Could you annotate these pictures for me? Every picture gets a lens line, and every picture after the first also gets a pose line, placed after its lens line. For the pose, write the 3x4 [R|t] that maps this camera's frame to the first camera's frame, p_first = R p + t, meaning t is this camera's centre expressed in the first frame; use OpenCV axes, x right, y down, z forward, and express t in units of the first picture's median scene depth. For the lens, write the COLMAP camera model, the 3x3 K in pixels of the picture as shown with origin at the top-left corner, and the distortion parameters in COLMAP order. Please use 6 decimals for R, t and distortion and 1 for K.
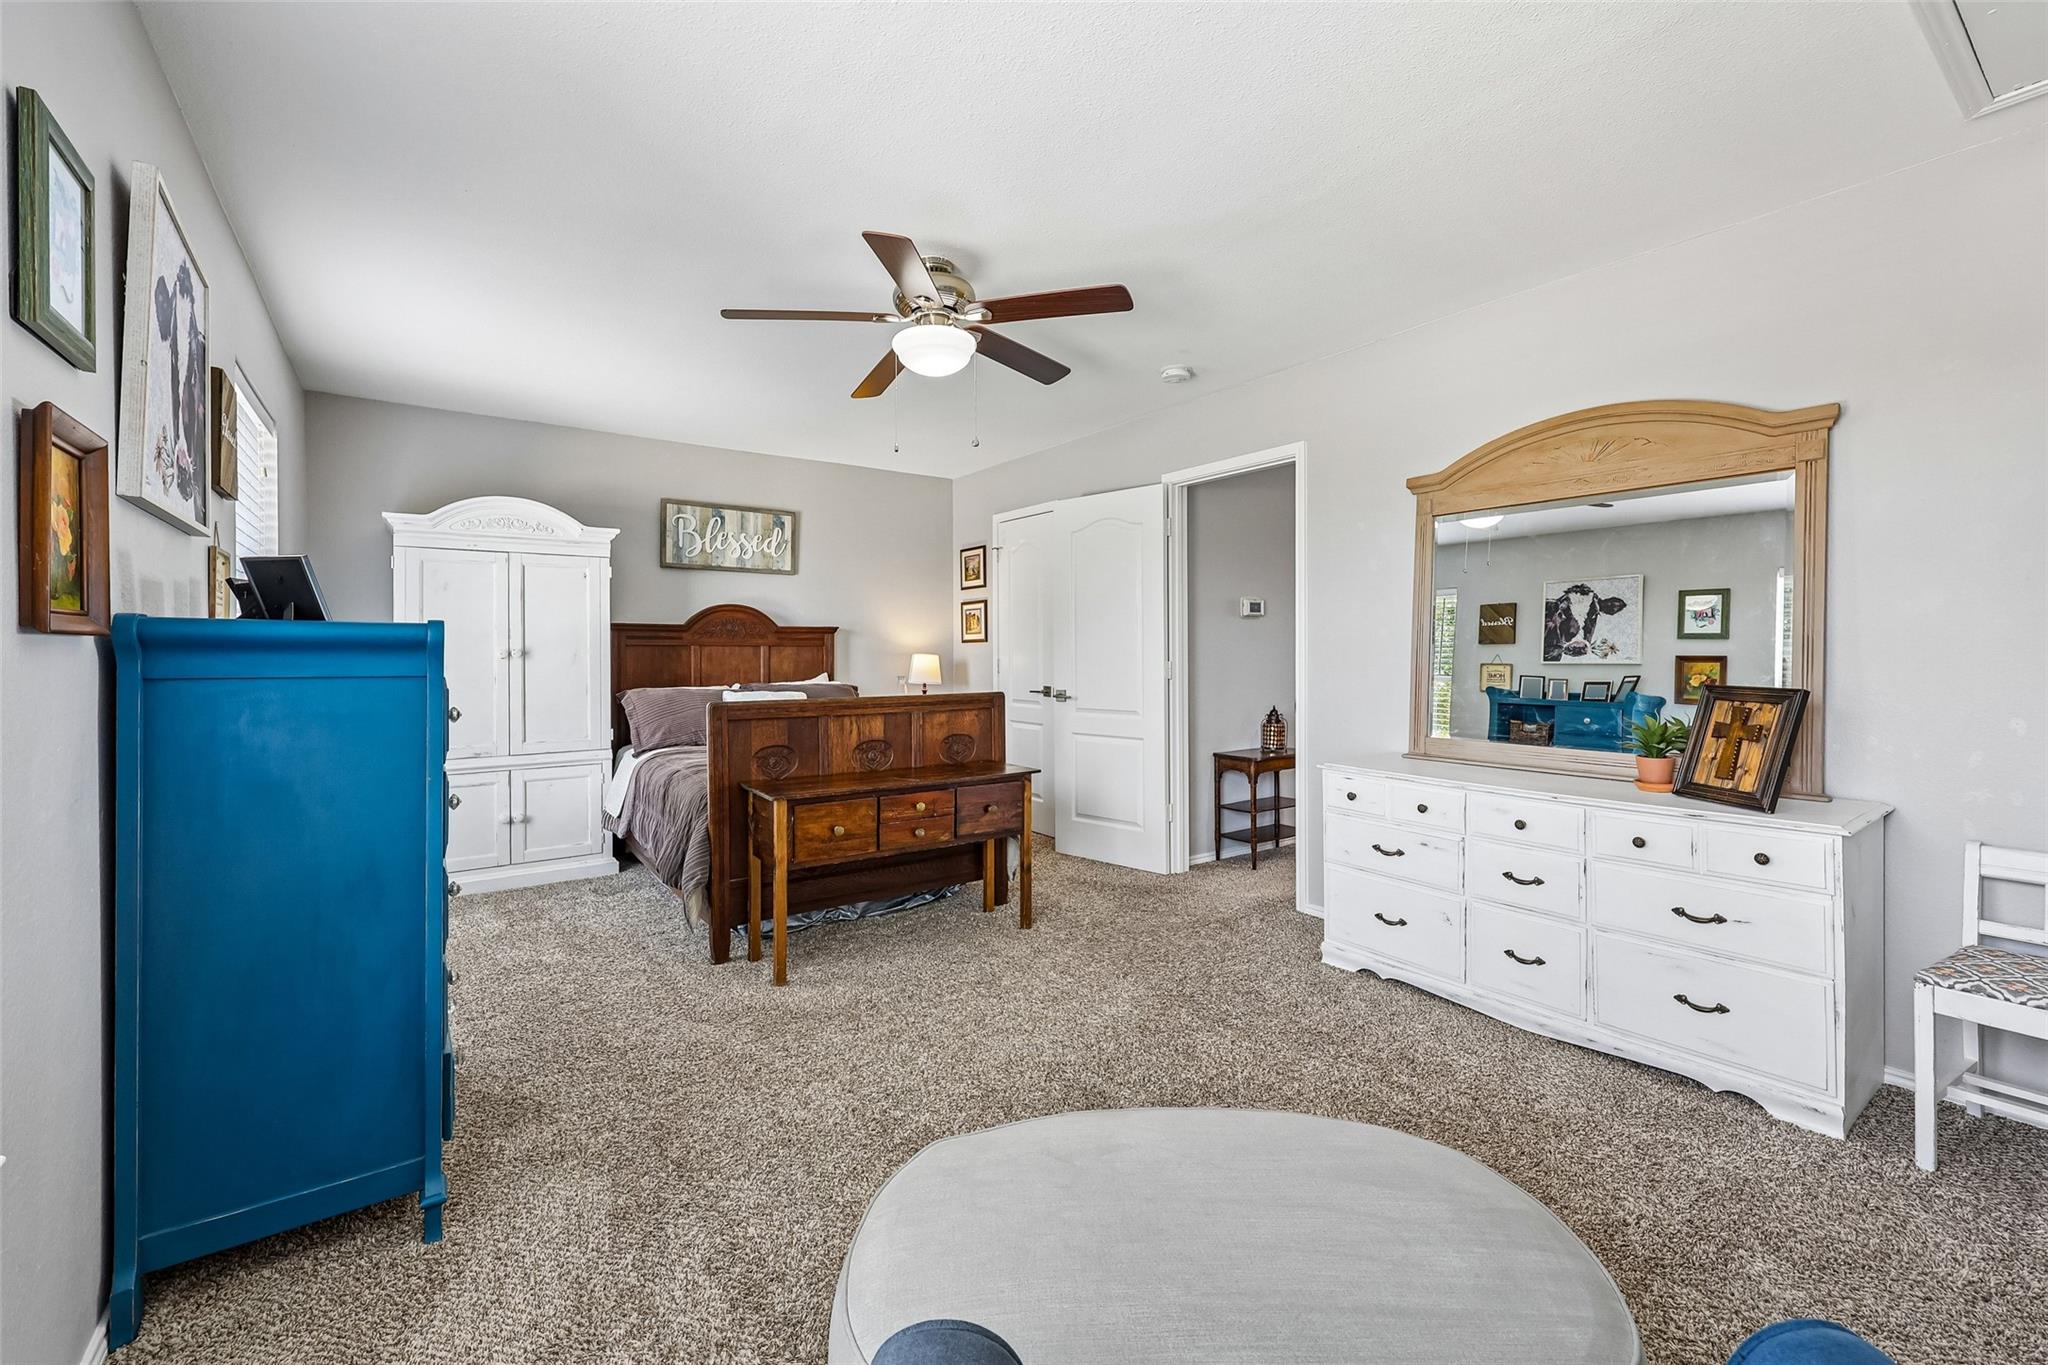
lens RADIAL K [[834.8, 0, 1015.1], [0, 834.8, 661.9], [0, 0, 1]] dist [-0.002841, -0.000043]
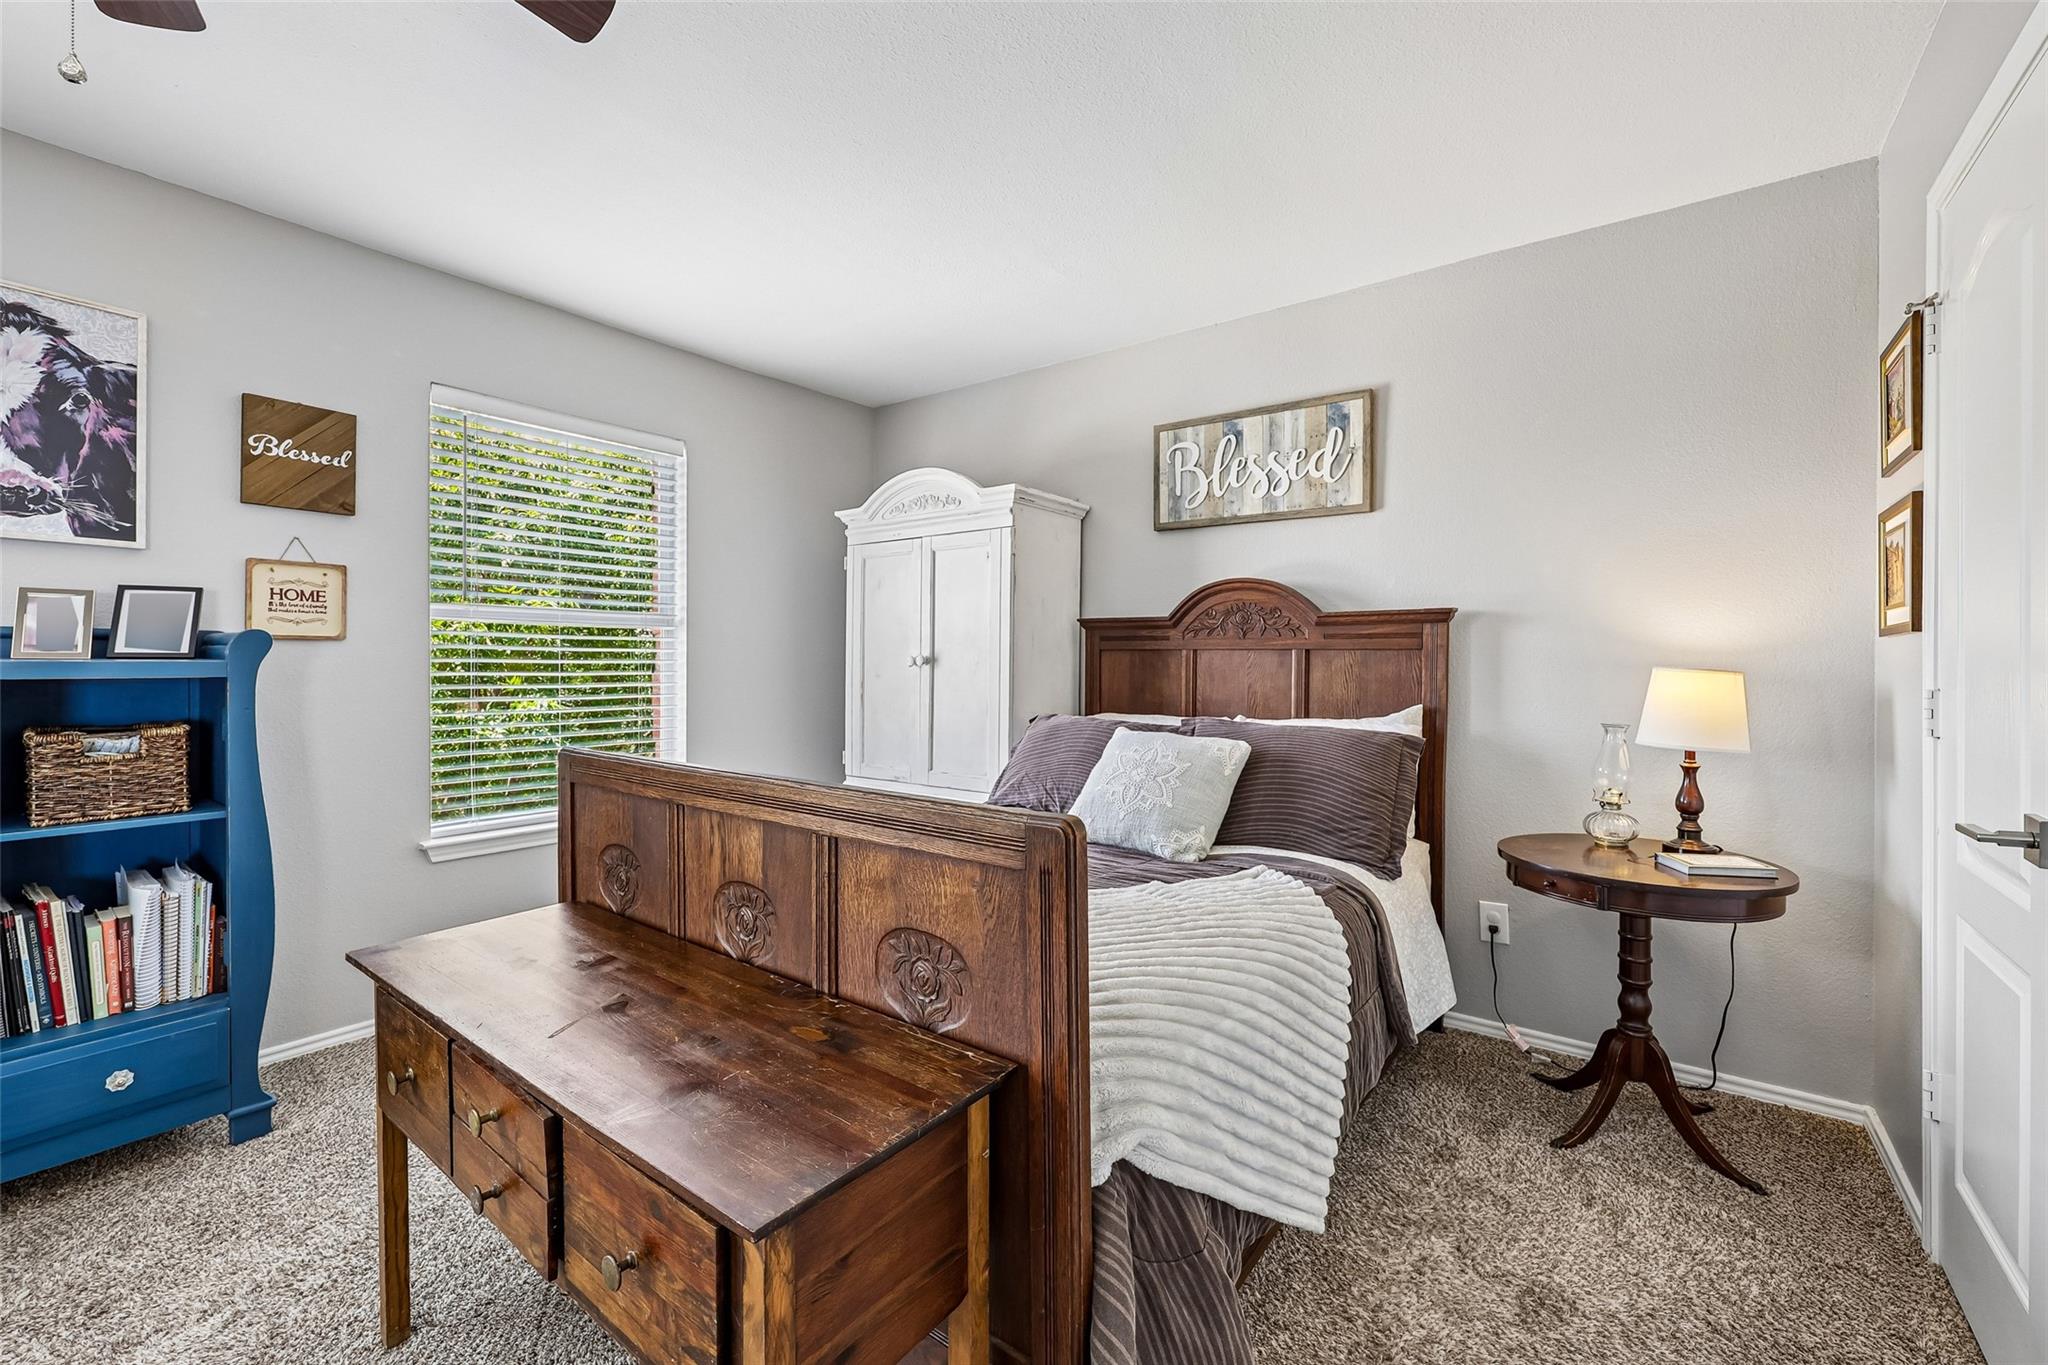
lens RADIAL K [[834.8, 0, 1029.9], [0, 834.8, 676.9], [0, 0, 1]] dist [-0.002841, -0.000043]
pose [[0.312107, 0.026968, -0.949664, 0.170130], [-0.015648, 0.999607, 0.023243, -0.011358], [0.949918, 0.007606, 0.312407, 0.673149]]
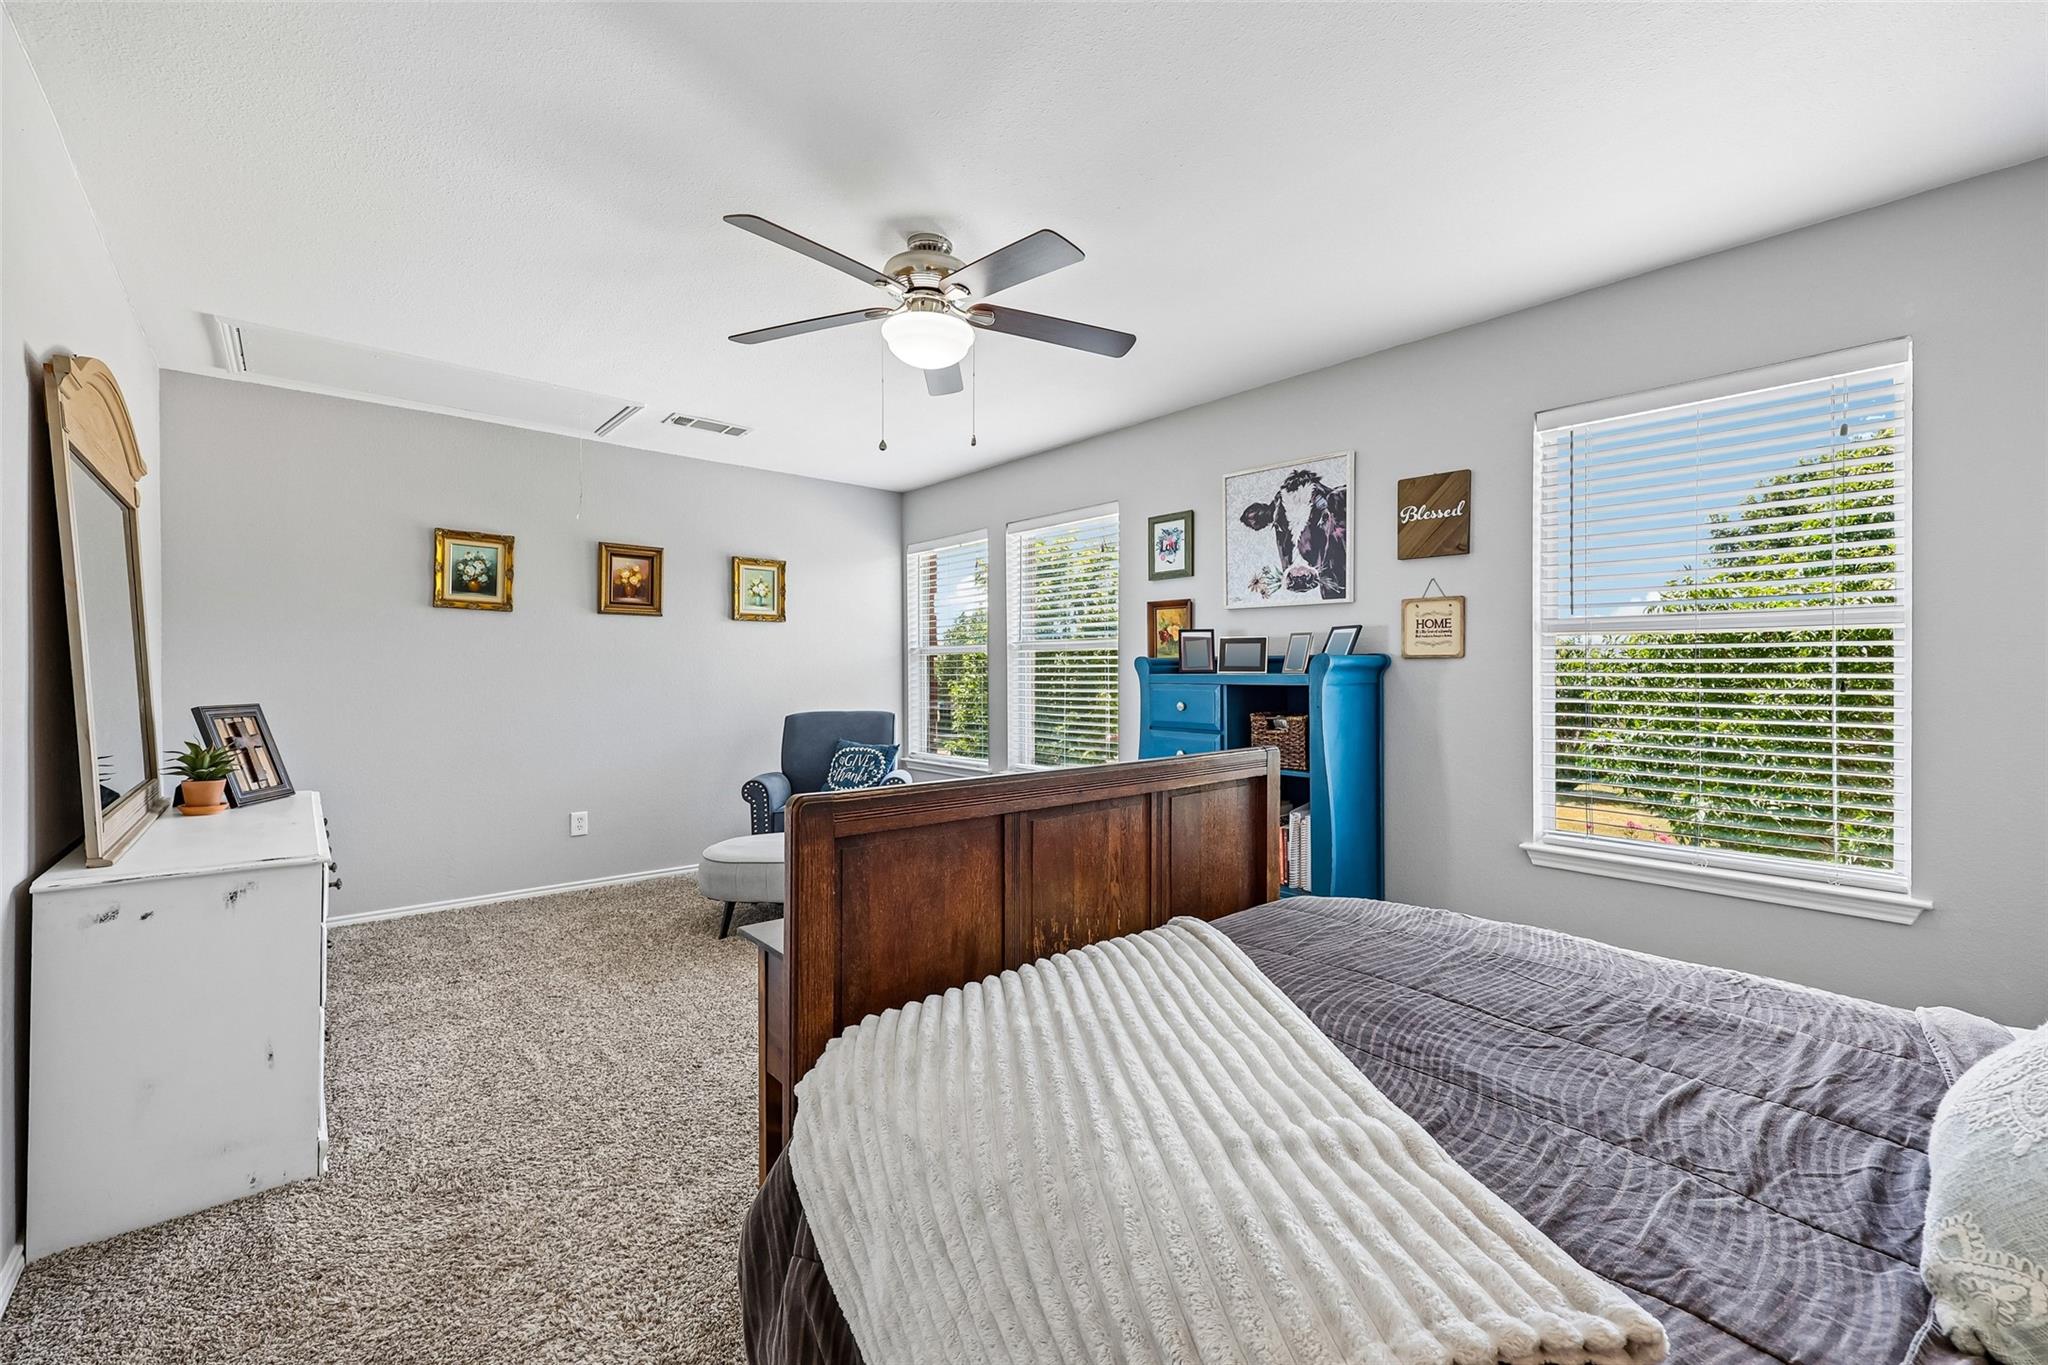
lens RADIAL K [[834.8, 0, 1024.8], [0, 834.8, 675.6], [0, 0, 1]] dist [-0.002841, -0.000043]
pose [[-0.994479, 0.006120, -0.104753, -0.281910], [0.004882, 0.999915, 0.012067, -0.011158], [0.104818, 0.011489, -0.994425, 1.338012]]
